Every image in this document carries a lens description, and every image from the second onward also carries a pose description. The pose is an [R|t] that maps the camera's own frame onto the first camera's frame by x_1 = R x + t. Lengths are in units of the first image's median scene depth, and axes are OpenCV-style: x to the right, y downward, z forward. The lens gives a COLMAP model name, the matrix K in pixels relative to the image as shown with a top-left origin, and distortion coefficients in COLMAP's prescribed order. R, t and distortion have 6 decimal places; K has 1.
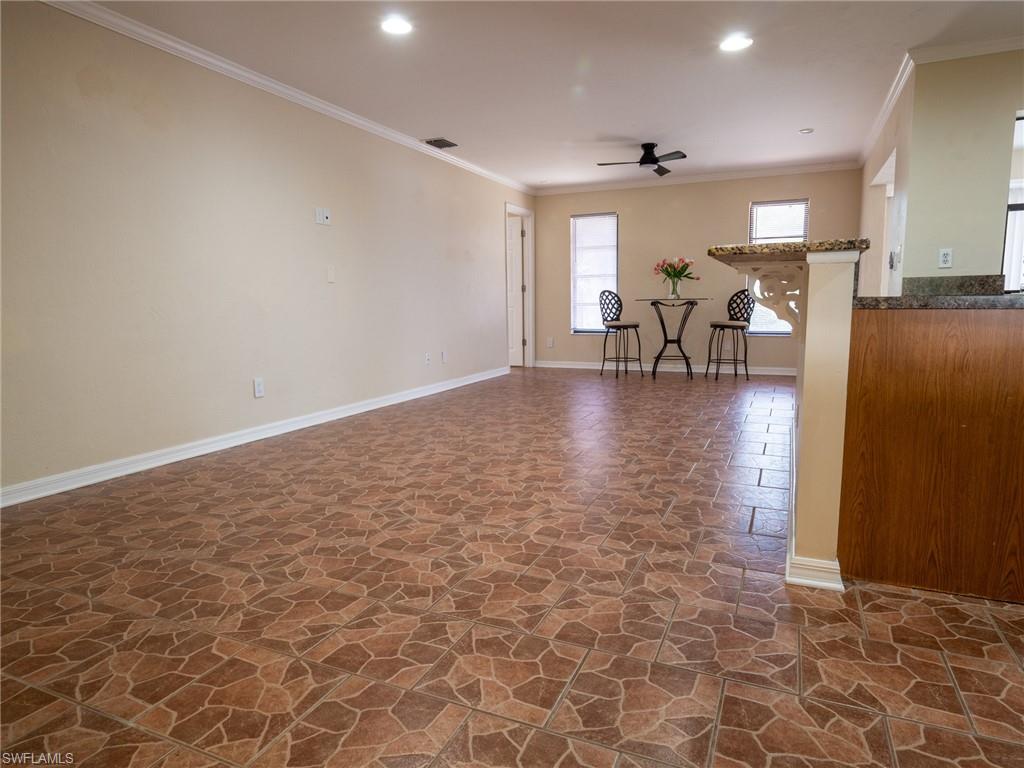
lens RADIAL K [[621.5, 0, 512.0], [0, 621.5, 384.0], [0, 0, 1]] dist [-0.001416, -0.001837]
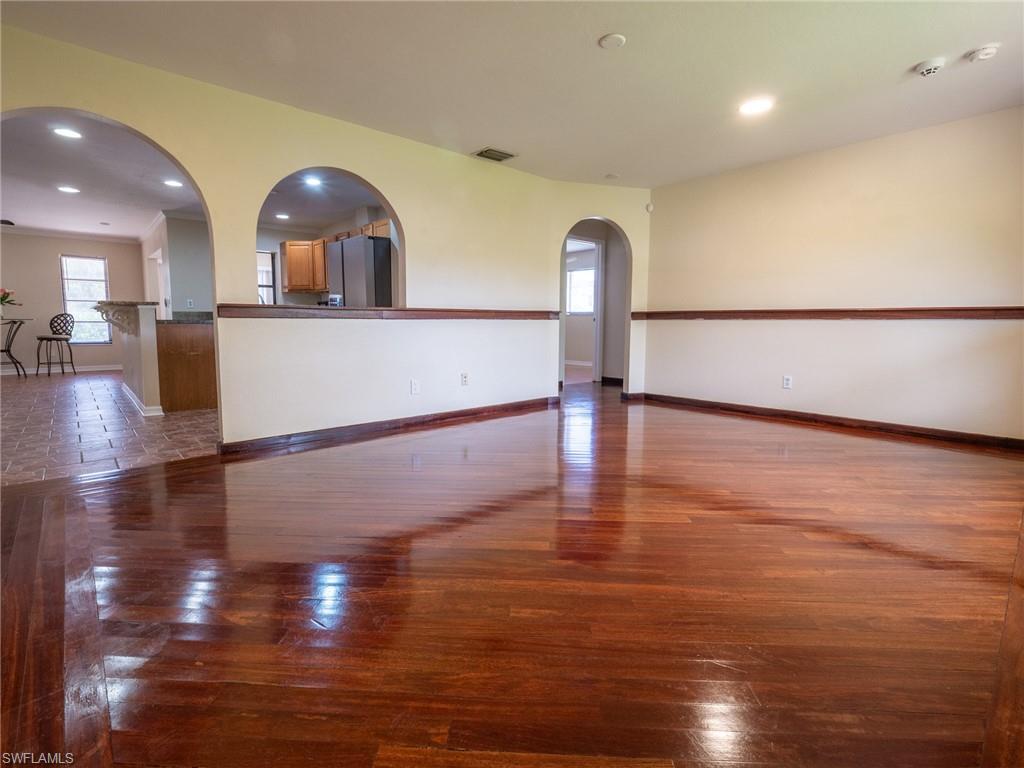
lens RADIAL K [[502.4, 0, 510.0], [0, 502.4, 370.4], [0, 0, 1]] dist [-0.000008, 0.000216]
pose [[0.418017, -0.071961, 0.905585, -0.692523], [0.109838, 0.993548, 0.028249, 0.163138], [-0.901775, 0.087659, 0.423224, -1.133631]]
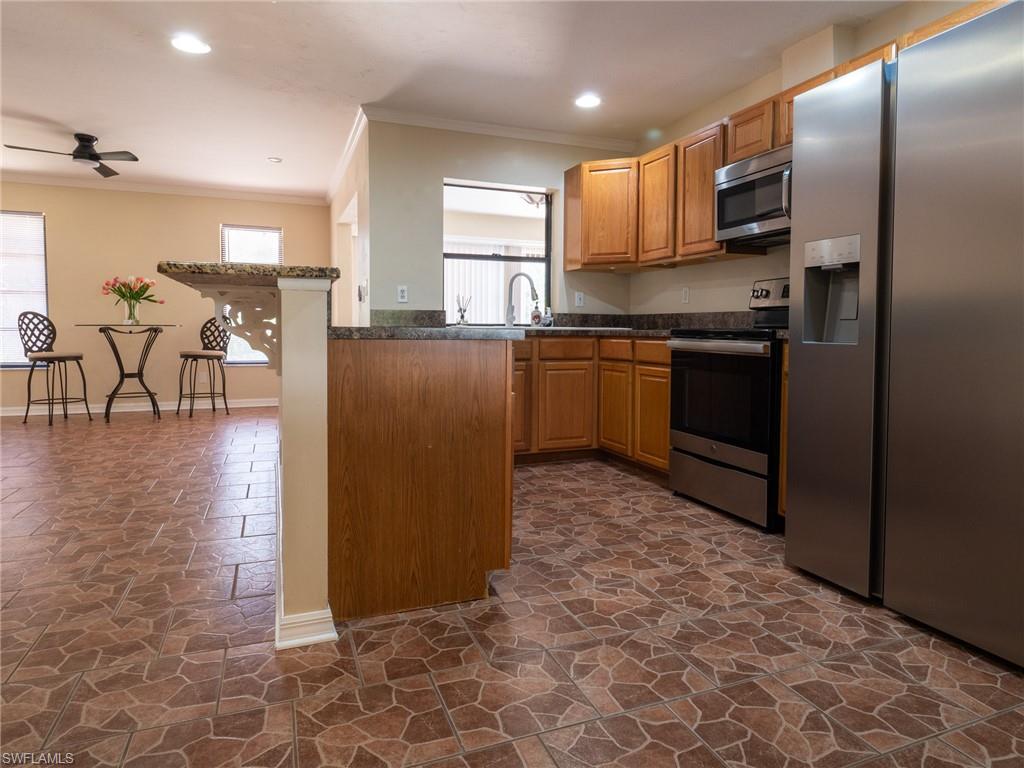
lens RADIAL K [[633.8, 0, 538.5], [0, 633.8, 352.8], [0, 0, 1]] dist [-0.000979, -0.002207]
pose [[0.684589, -0.011107, 0.728845, 0.036222], [0.080585, 0.994908, -0.060530, -0.008890], [-0.724461, 0.100172, 0.681998, 0.061714]]
